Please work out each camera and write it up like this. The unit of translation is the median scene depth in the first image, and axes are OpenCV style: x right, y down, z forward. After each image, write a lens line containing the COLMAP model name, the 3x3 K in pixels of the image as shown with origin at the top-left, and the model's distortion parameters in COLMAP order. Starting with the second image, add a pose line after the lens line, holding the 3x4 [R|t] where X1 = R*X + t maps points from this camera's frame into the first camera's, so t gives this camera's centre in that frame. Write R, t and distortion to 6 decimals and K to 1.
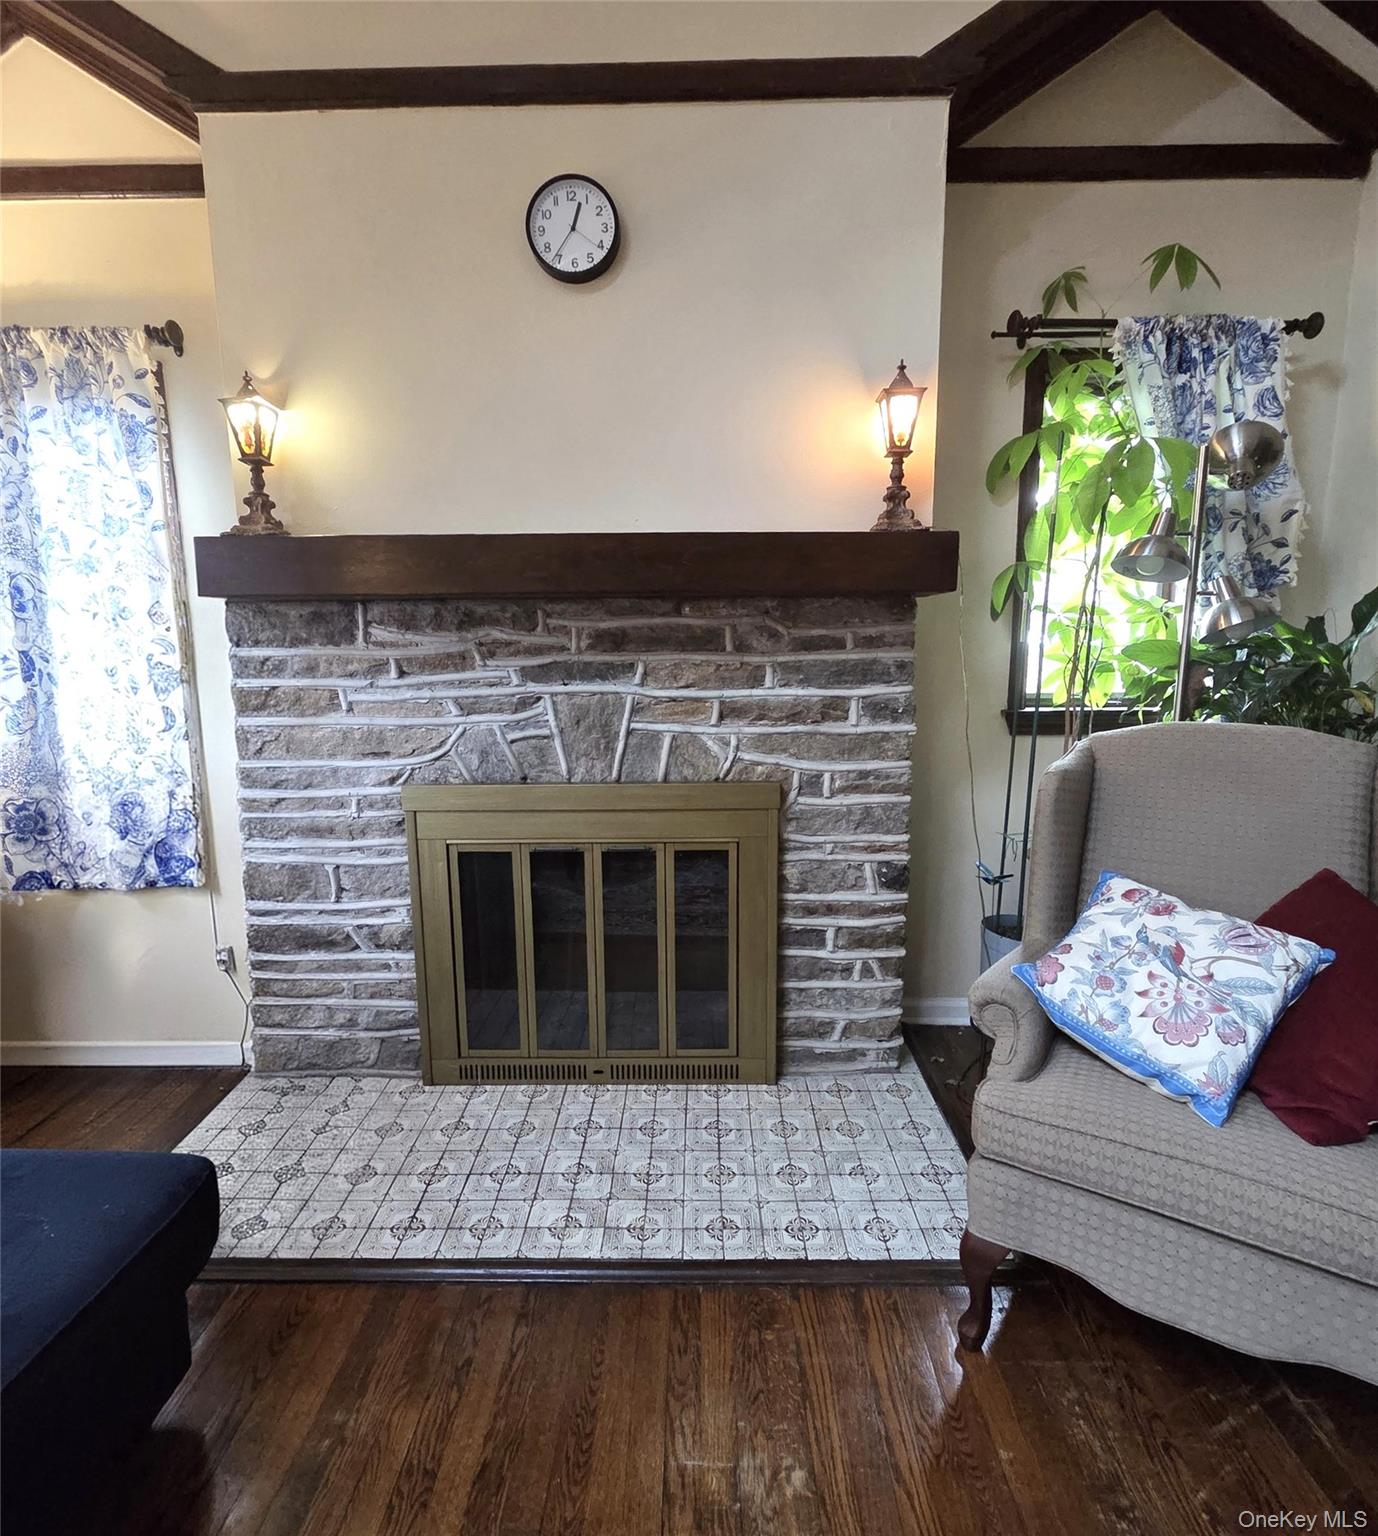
lens RADIAL K [[760.7, 0, 688.8], [0, 760.7, 769.1], [0, 0, 1]] dist [-0.001449, 0.000672]
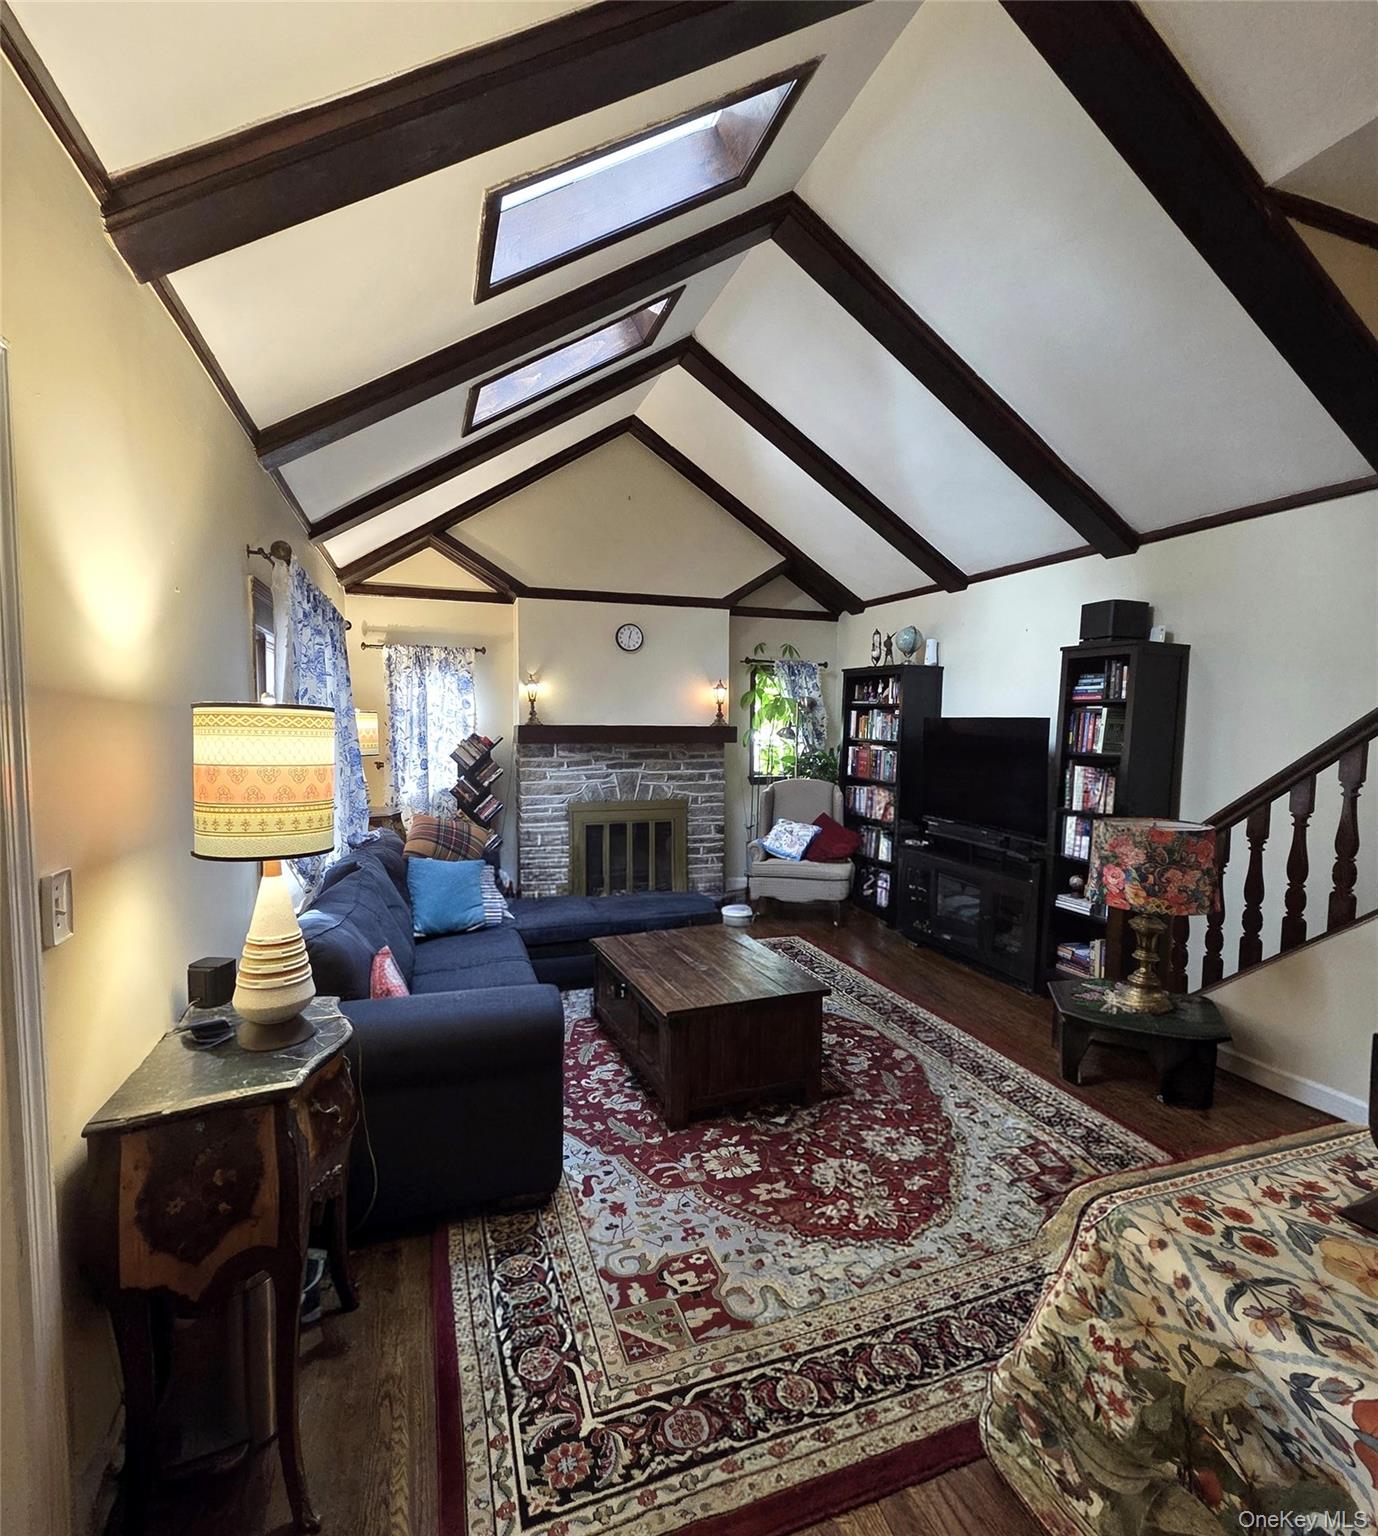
lens RADIAL K [[760.7, 0, 690.7], [0, 760.7, 772.0], [0, 0, 1]] dist [-0.001449, 0.000672]
pose [[0.939432, -0.008605, 0.342627, -0.955121], [0.040876, 0.995362, -0.087079, 0.180532], [-0.340289, 0.095810, 0.935427, -1.999890]]
